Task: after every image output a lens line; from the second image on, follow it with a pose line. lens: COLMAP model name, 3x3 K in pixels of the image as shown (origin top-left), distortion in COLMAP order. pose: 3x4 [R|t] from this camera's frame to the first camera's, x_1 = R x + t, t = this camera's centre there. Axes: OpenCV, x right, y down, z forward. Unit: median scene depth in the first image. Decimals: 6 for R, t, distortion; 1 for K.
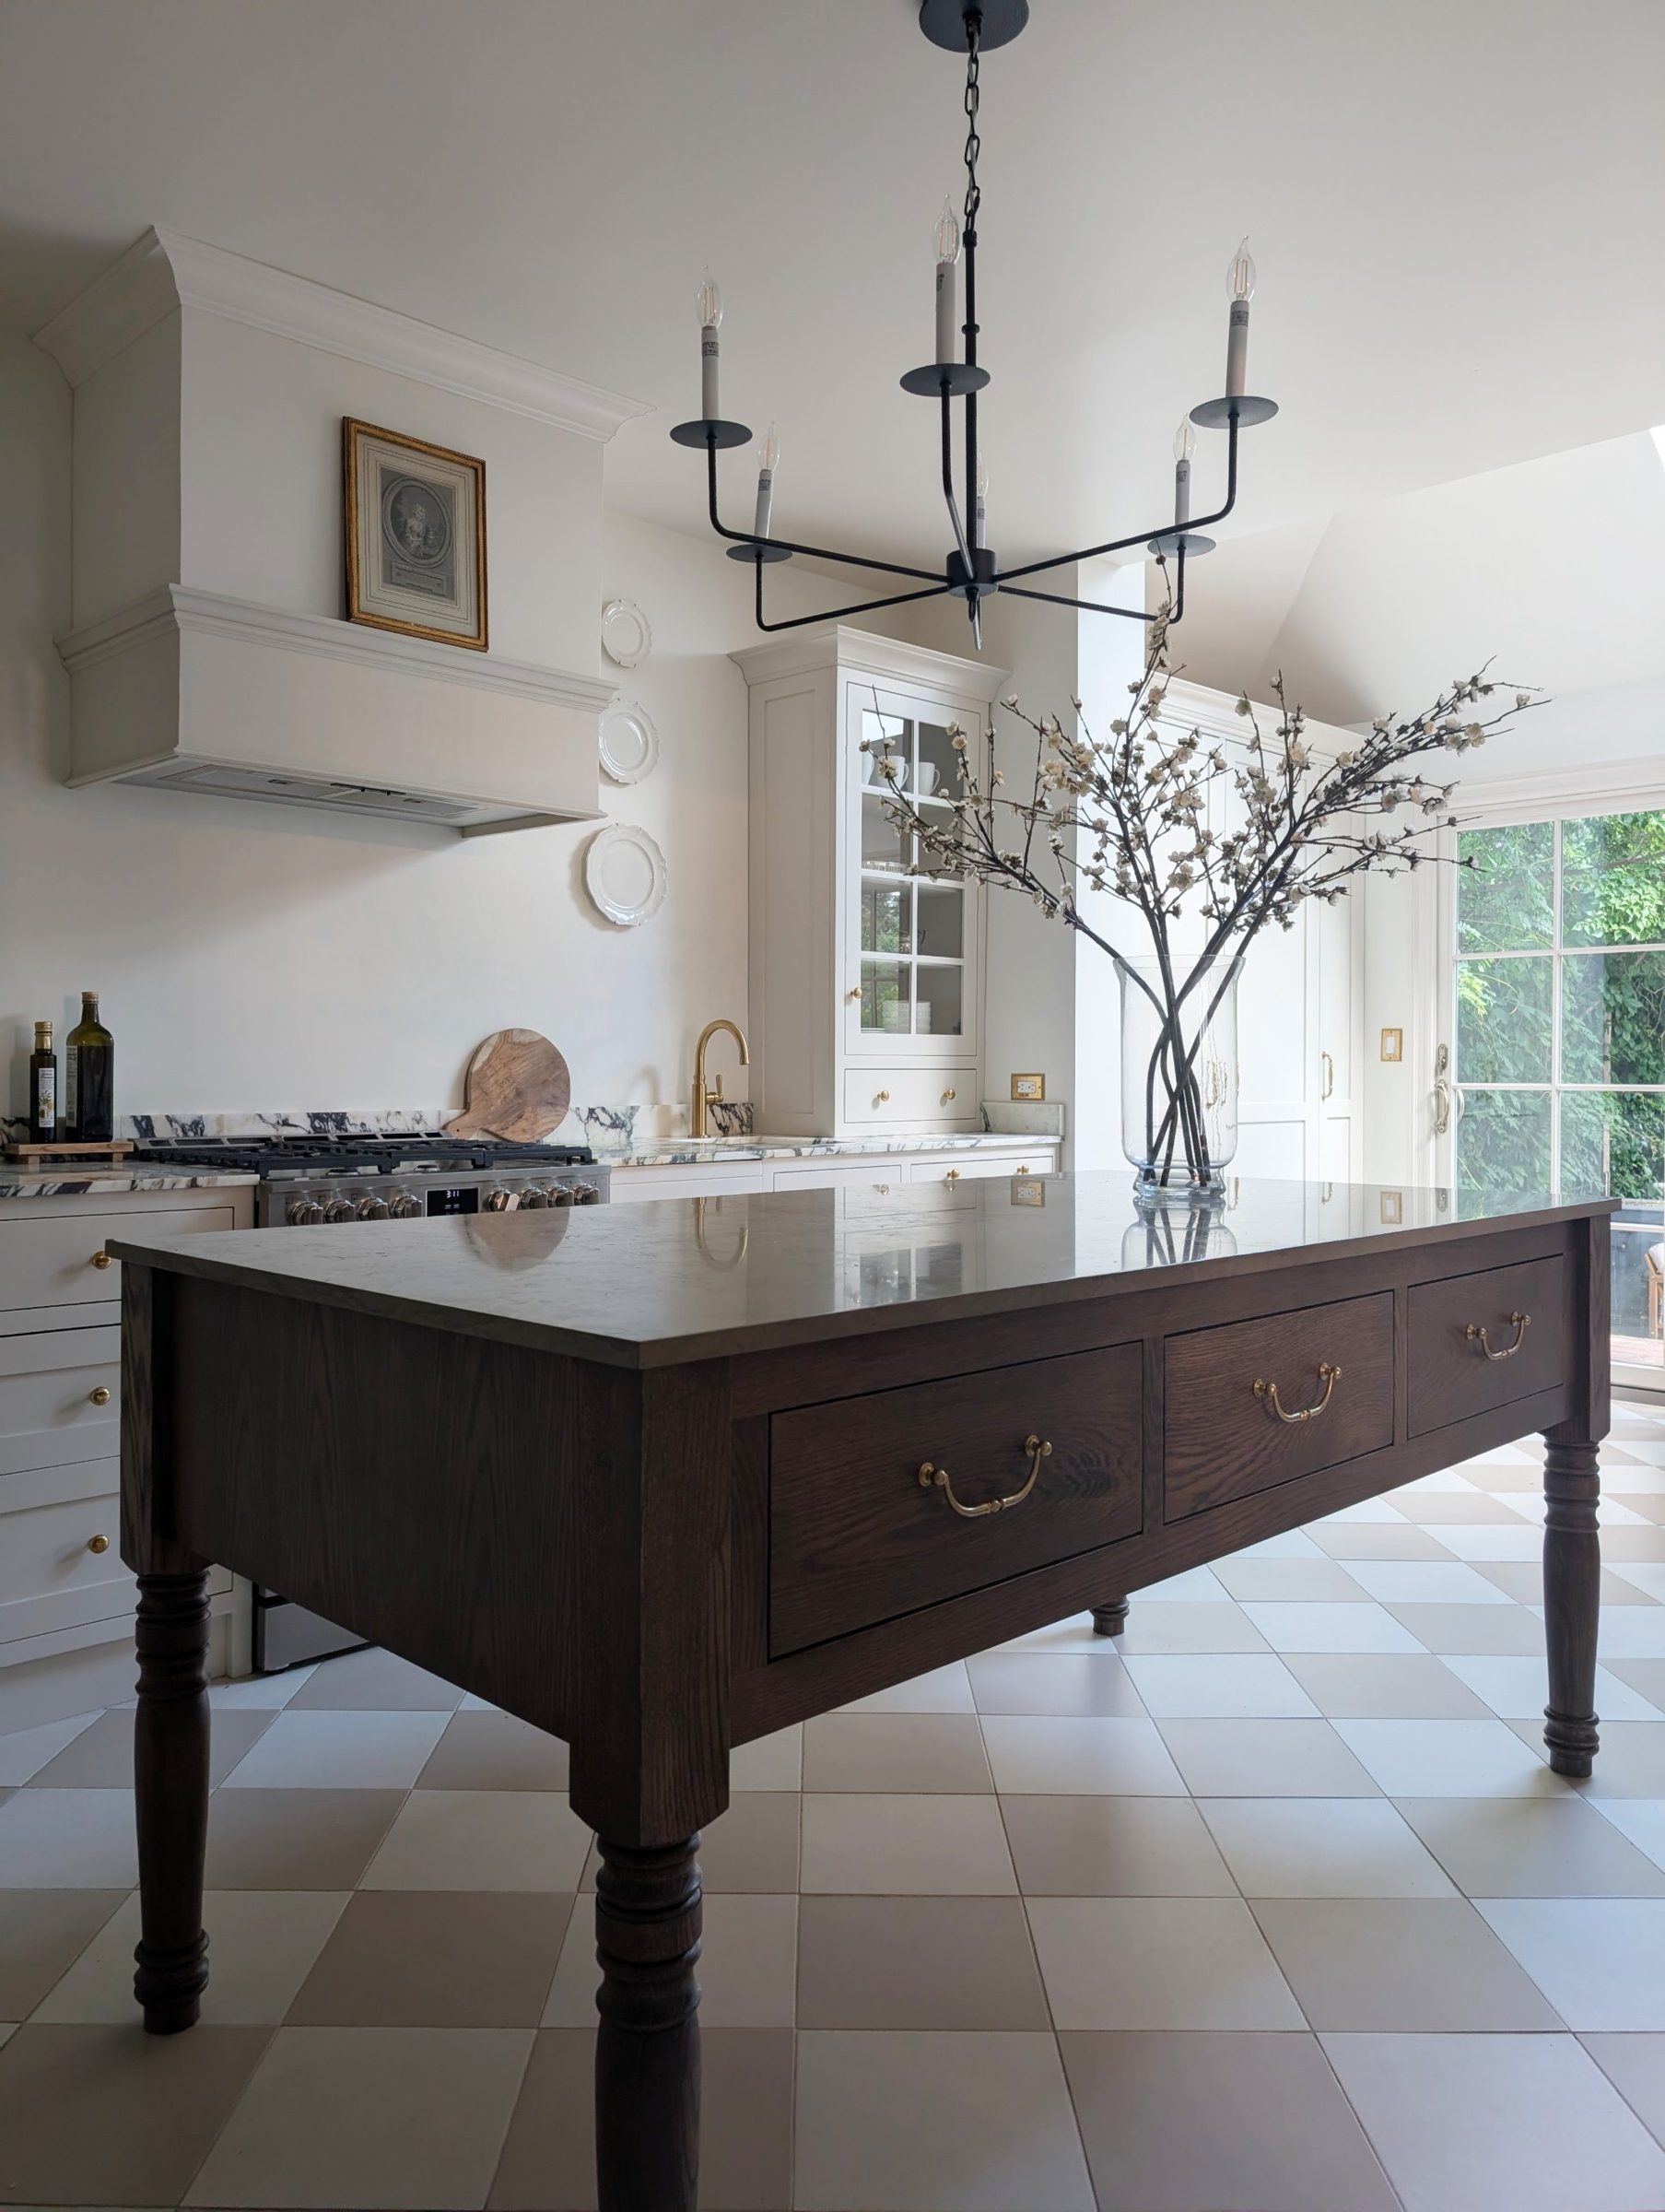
lens RADIAL K [[1699.5, 0, 832.5], [0, 1699.5, 1106.0], [0, 0, 1]] dist [0.000588, -0.000724]
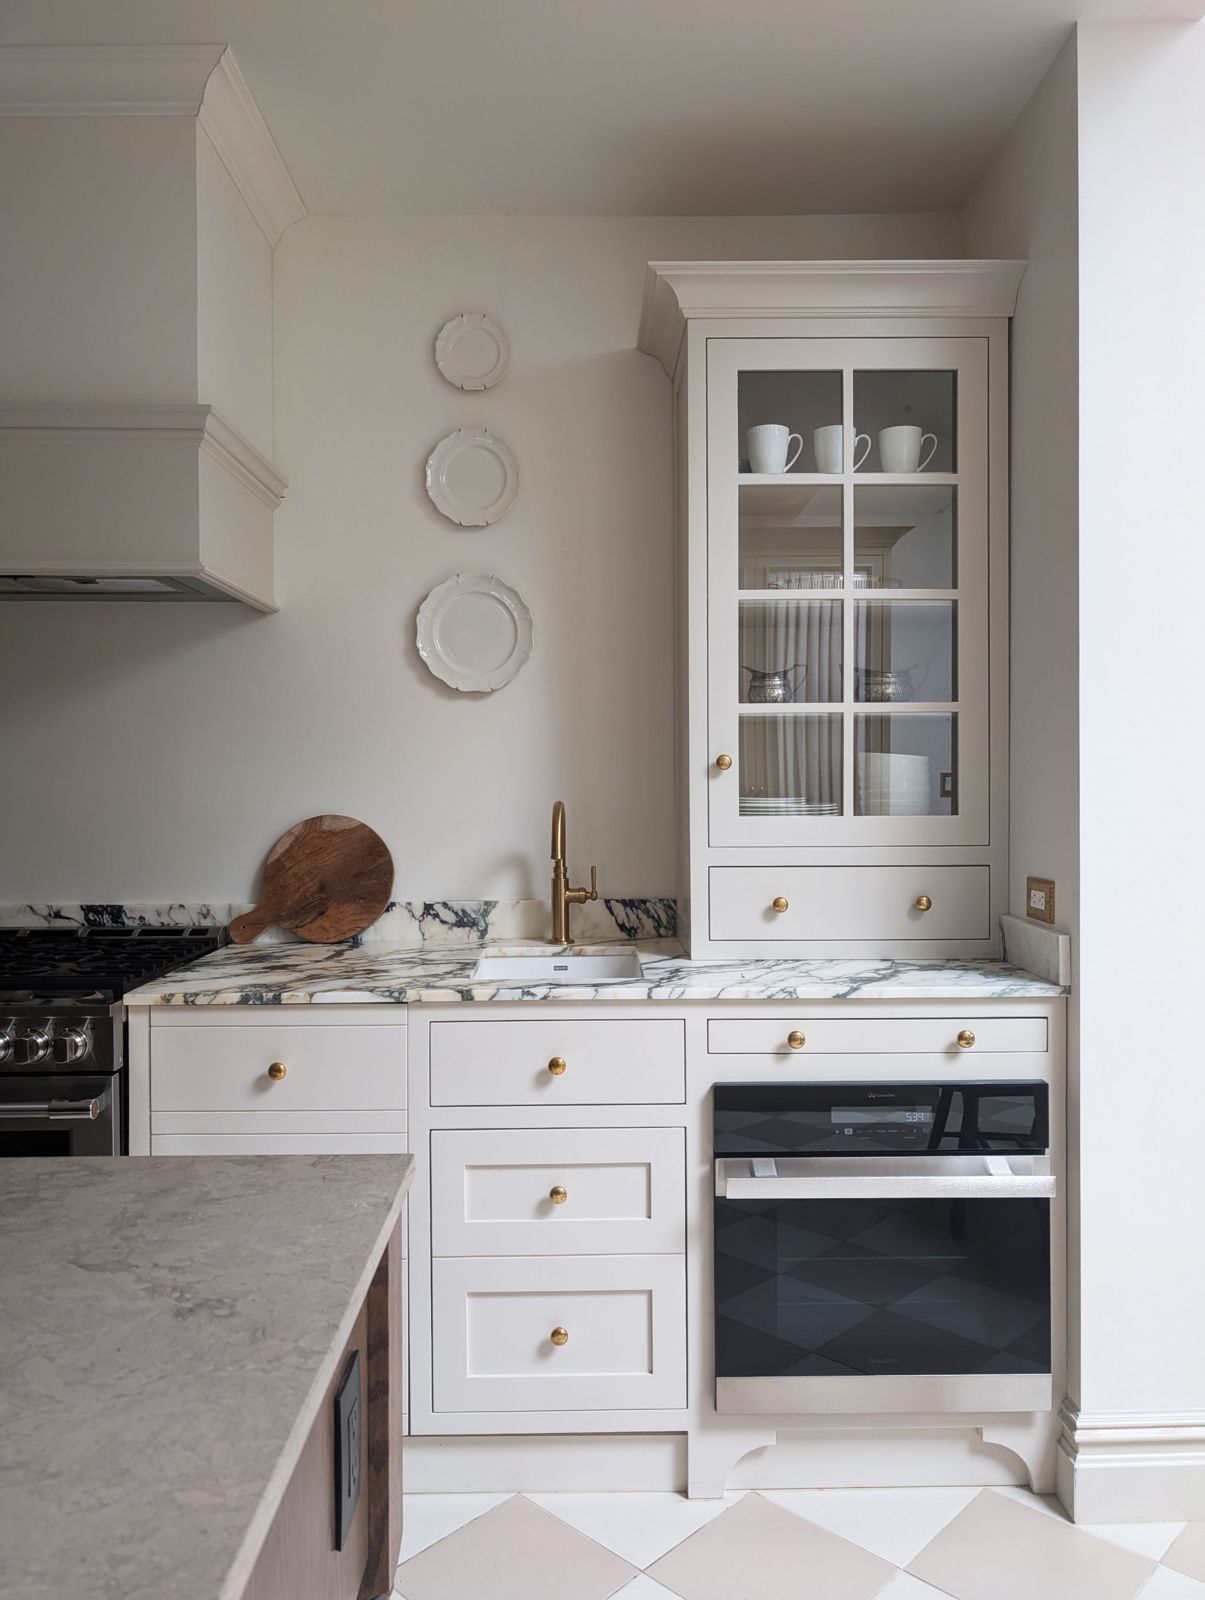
lens RADIAL K [[1229.5, 0, 602.5], [0, 1229.5, 800.0], [0, 0, 1]] dist [0.000588, -0.000724]
pose [[0.717954, 0.012884, -0.695972, 0.411658], [-0.007359, 0.999913, 0.010919, -0.067748], [0.696052, -0.002717, 0.717986, 0.691921]]
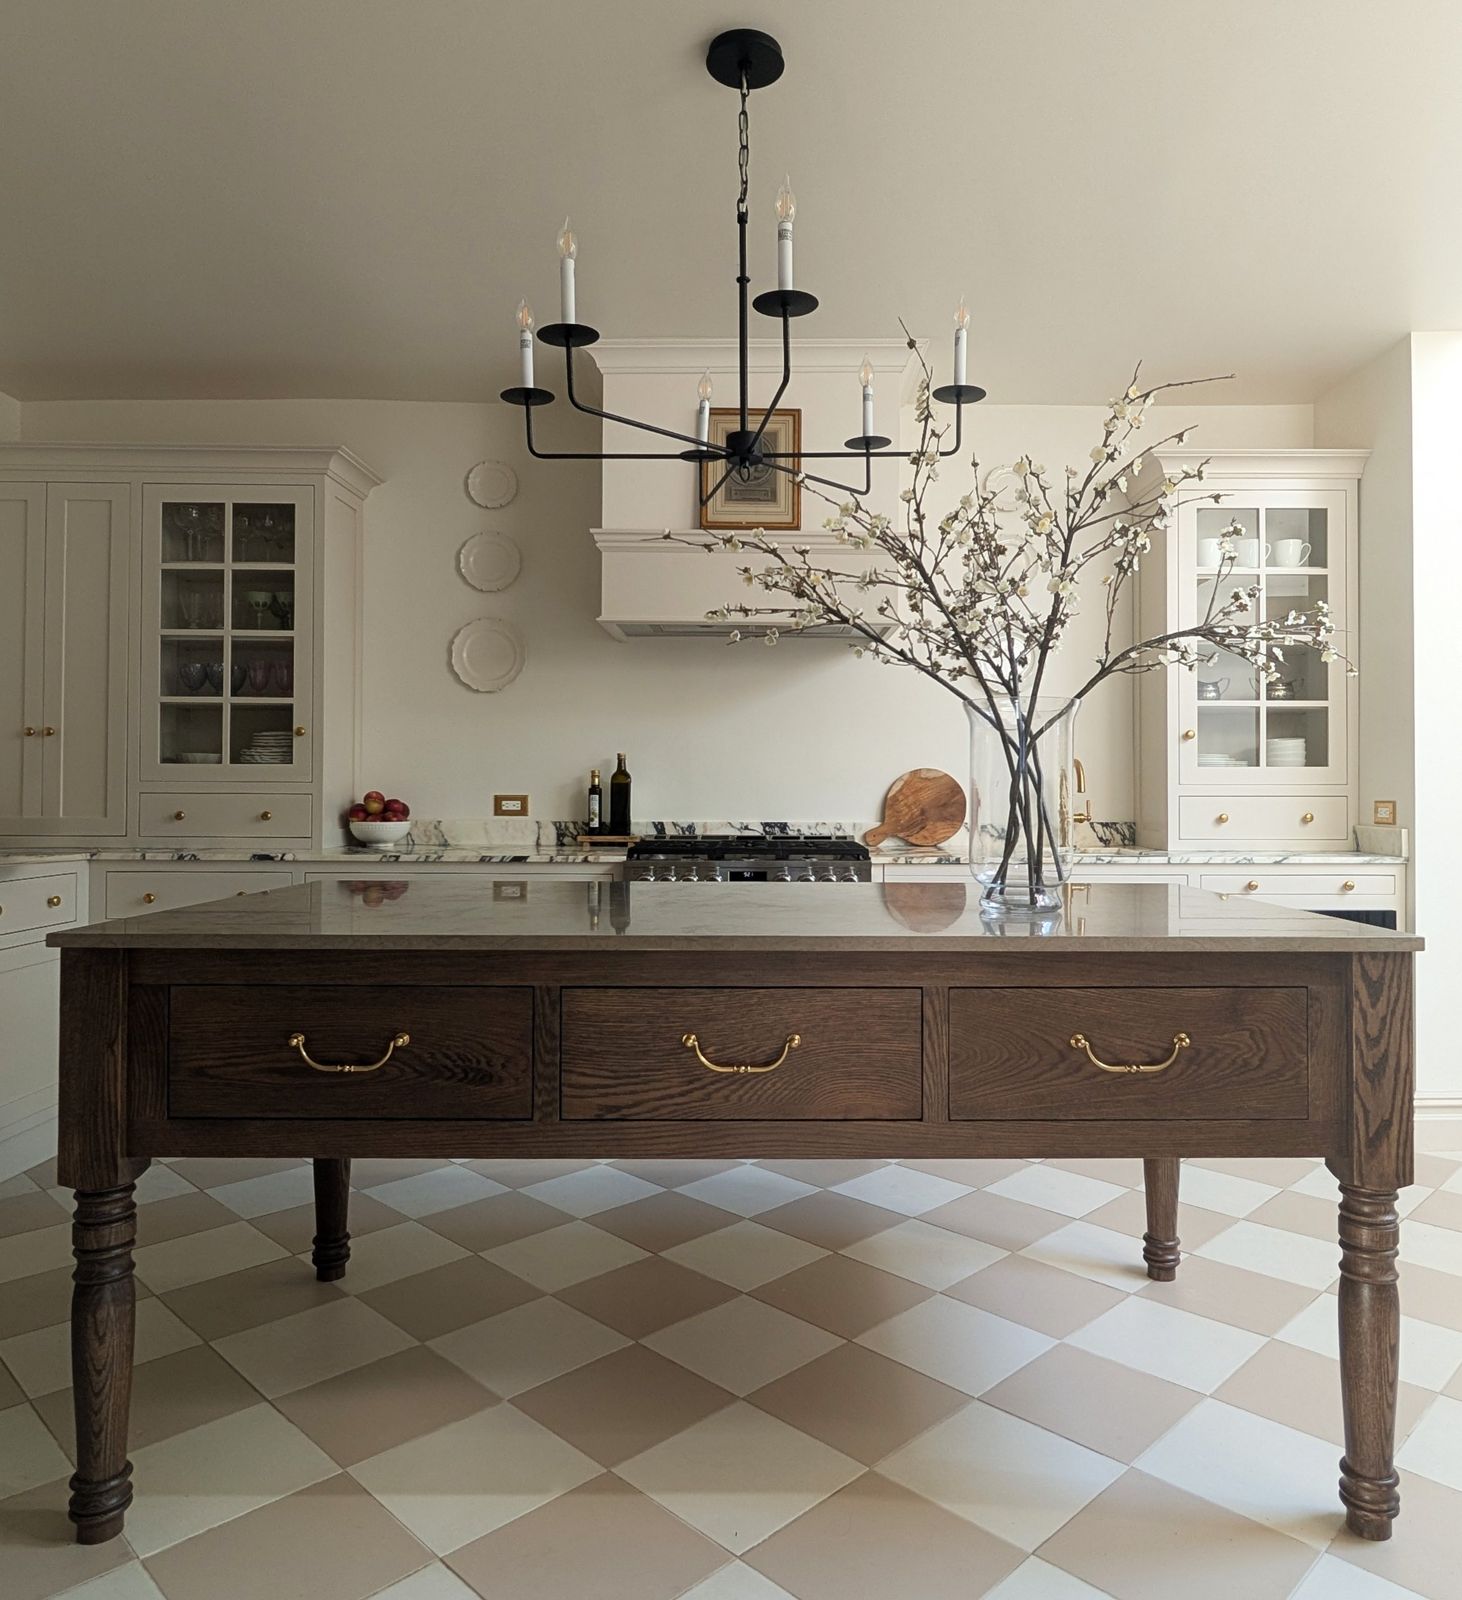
lens RADIAL K [[1147.2, 0, 731.0], [0, 1147.2, 800.0], [0, 0, 1]] dist [0.020505, -0.073864]
pose [[0.700554, 0.006139, -0.713573, 0.455081], [-0.017238, 0.999817, -0.008321, -0.007767], [0.713391, 0.018130, 0.700532, 0.194521]]
